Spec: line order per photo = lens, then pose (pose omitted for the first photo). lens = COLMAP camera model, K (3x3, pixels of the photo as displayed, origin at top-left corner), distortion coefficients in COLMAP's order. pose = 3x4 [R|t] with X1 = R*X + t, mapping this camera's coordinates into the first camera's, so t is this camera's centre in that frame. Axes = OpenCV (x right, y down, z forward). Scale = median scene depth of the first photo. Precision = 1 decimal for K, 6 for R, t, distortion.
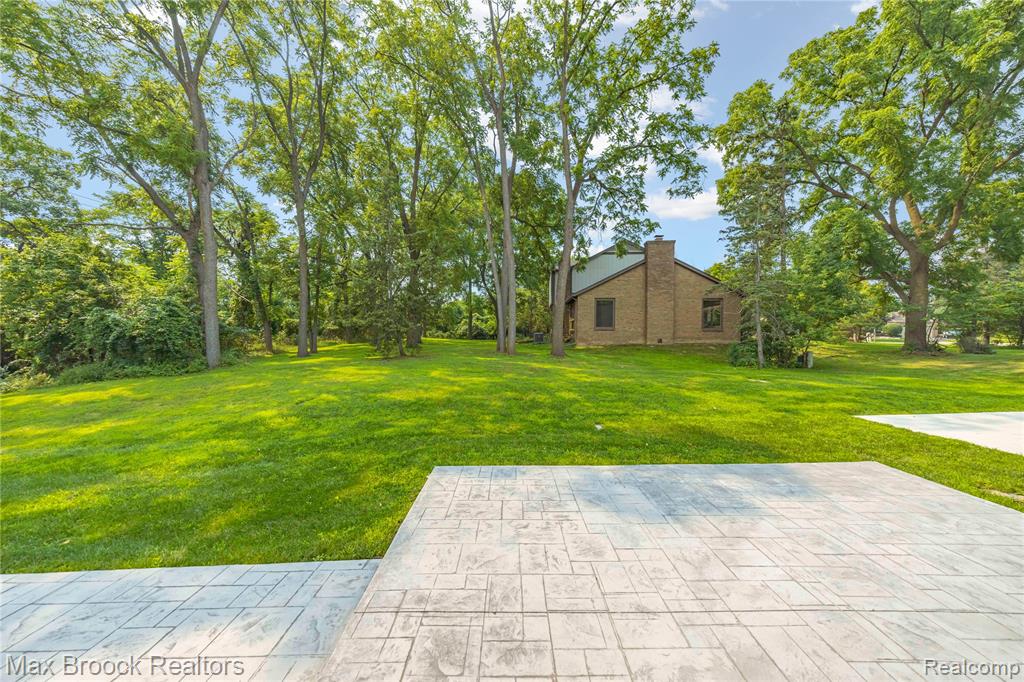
lens RADIAL K [[348.1, 0, 512.0], [0, 348.1, 341.0], [0, 0, 1]] dist [-0.000066, 0.000001]
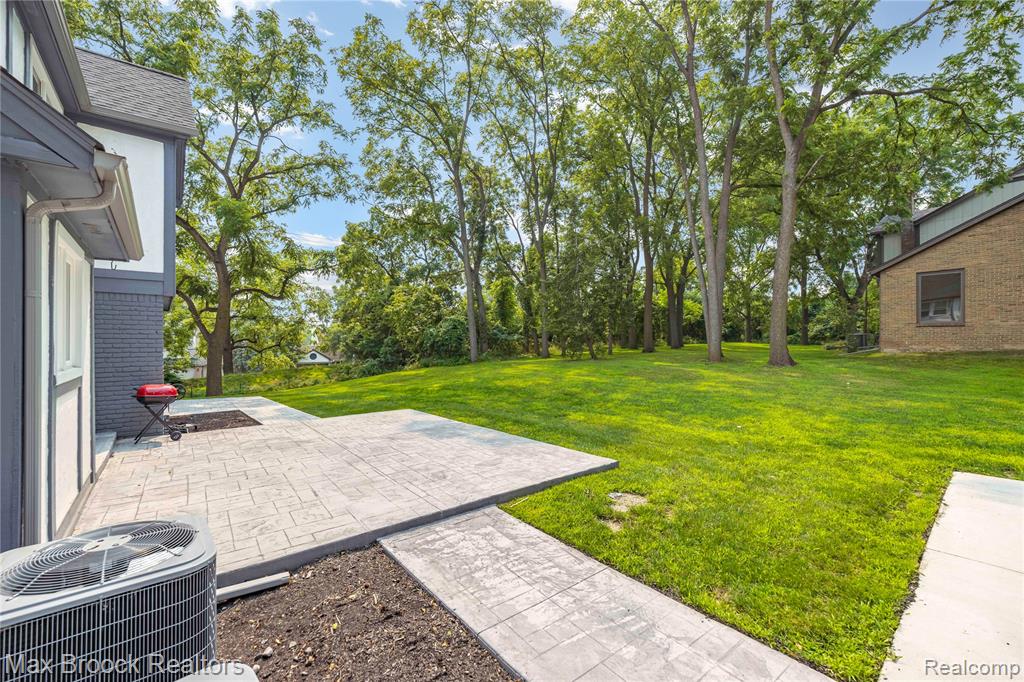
lens RADIAL K [[416.4, 0, 508.9], [0, 416.4, 342.7], [0, 0, 1]] dist [-0.009528, -0.000245]
pose [[0.620902, -0.006873, -0.783858, 0.703325], [-0.003142, 0.999932, -0.011257, 0.013803], [0.783882, 0.009452, 0.620838, 0.018396]]
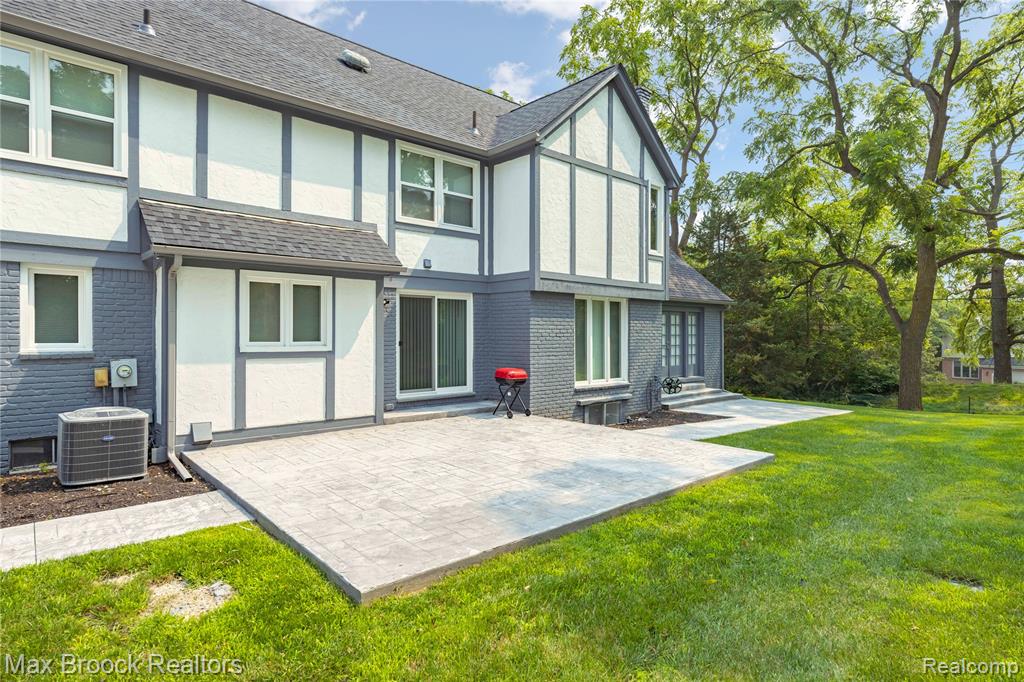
lens RADIAL K [[558.2, 0, 512.0], [0, 558.2, 341.0], [0, 0, 1]] dist [0.000914, -0.000897]
pose [[-0.753569, -0.000222, -0.657369, 0.543405], [-0.015026, 0.999744, 0.016888, 0.007646], [0.657197, 0.022604, -0.753380, 0.657931]]
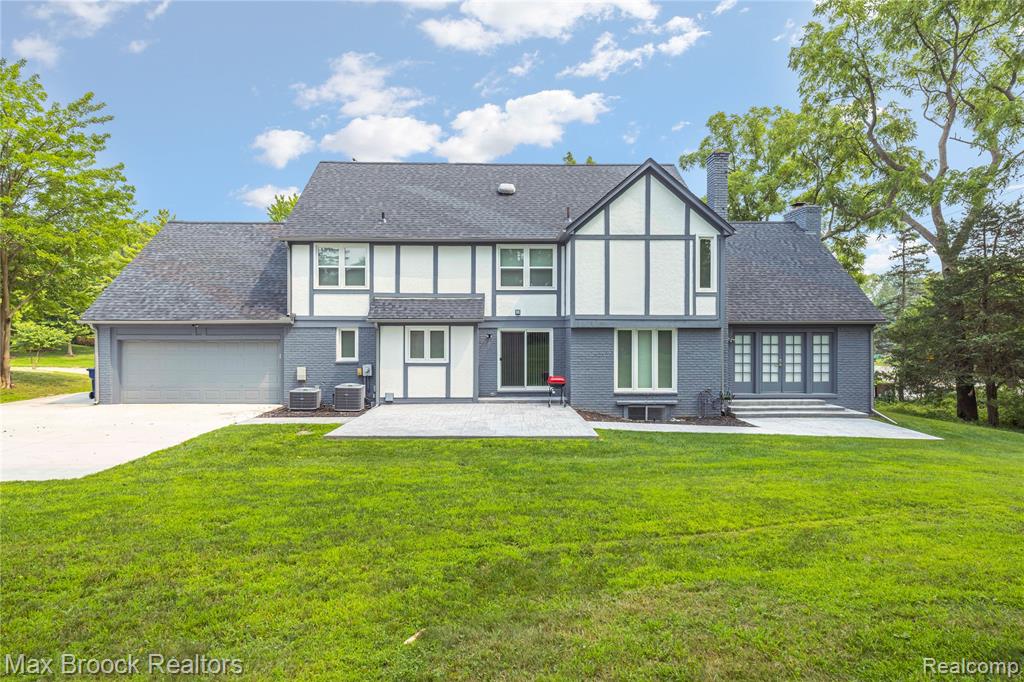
lens RADIAL K [[558.2, 0, 512.0], [0, 558.2, 341.0], [0, 0, 1]] dist [0.000914, -0.000897]
pose [[-0.999963, -0.007298, -0.004545, 0.075680], [-0.007396, 0.999732, 0.021930, -0.054716], [0.004384, 0.021963, -0.999749, 1.416563]]
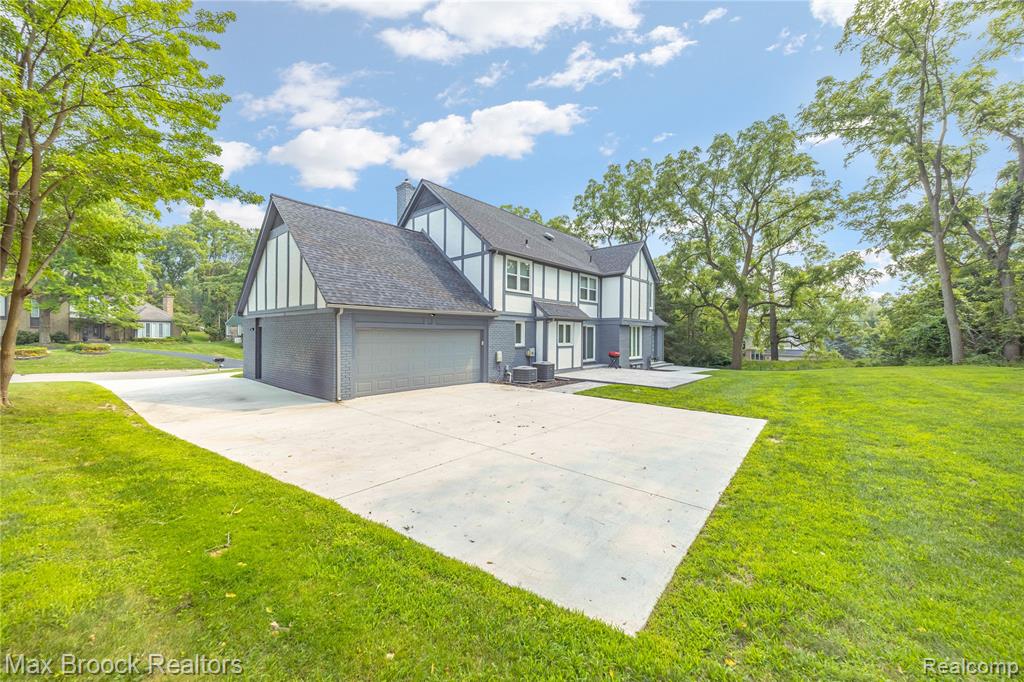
lens RADIAL K [[374.5, 0, 512.0], [0, 374.5, 341.0], [0, 0, 1]] dist [-0.001523, -0.000127]
pose [[-0.681680, 0.002034, -0.731648, 1.547889], [-0.021360, 0.999515, 0.022680, -0.012309], [0.731338, 0.031089, -0.681306, 0.814788]]
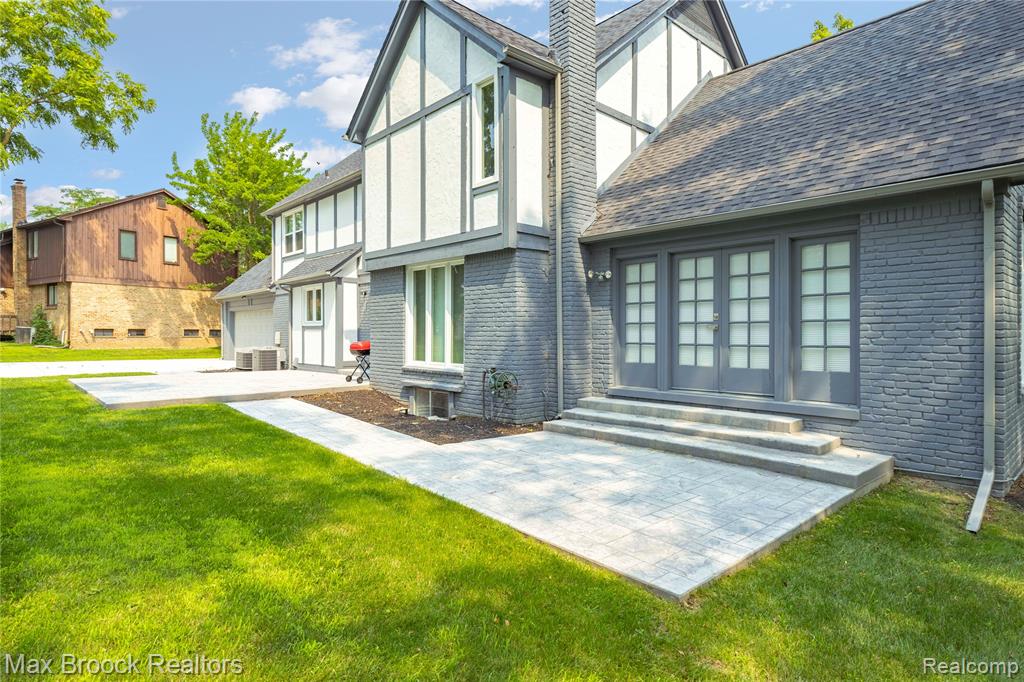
lens RADIAL K [[561.5, 0, 512.0], [0, 561.5, 341.0], [0, 0, 1]] dist [-0.002975, -0.001068]
pose [[-0.659587, -0.016803, 0.751441, -1.024567], [0.007050, 0.999568, 0.028540, 0.038113], [-0.751596, 0.024122, -0.659183, 0.467535]]
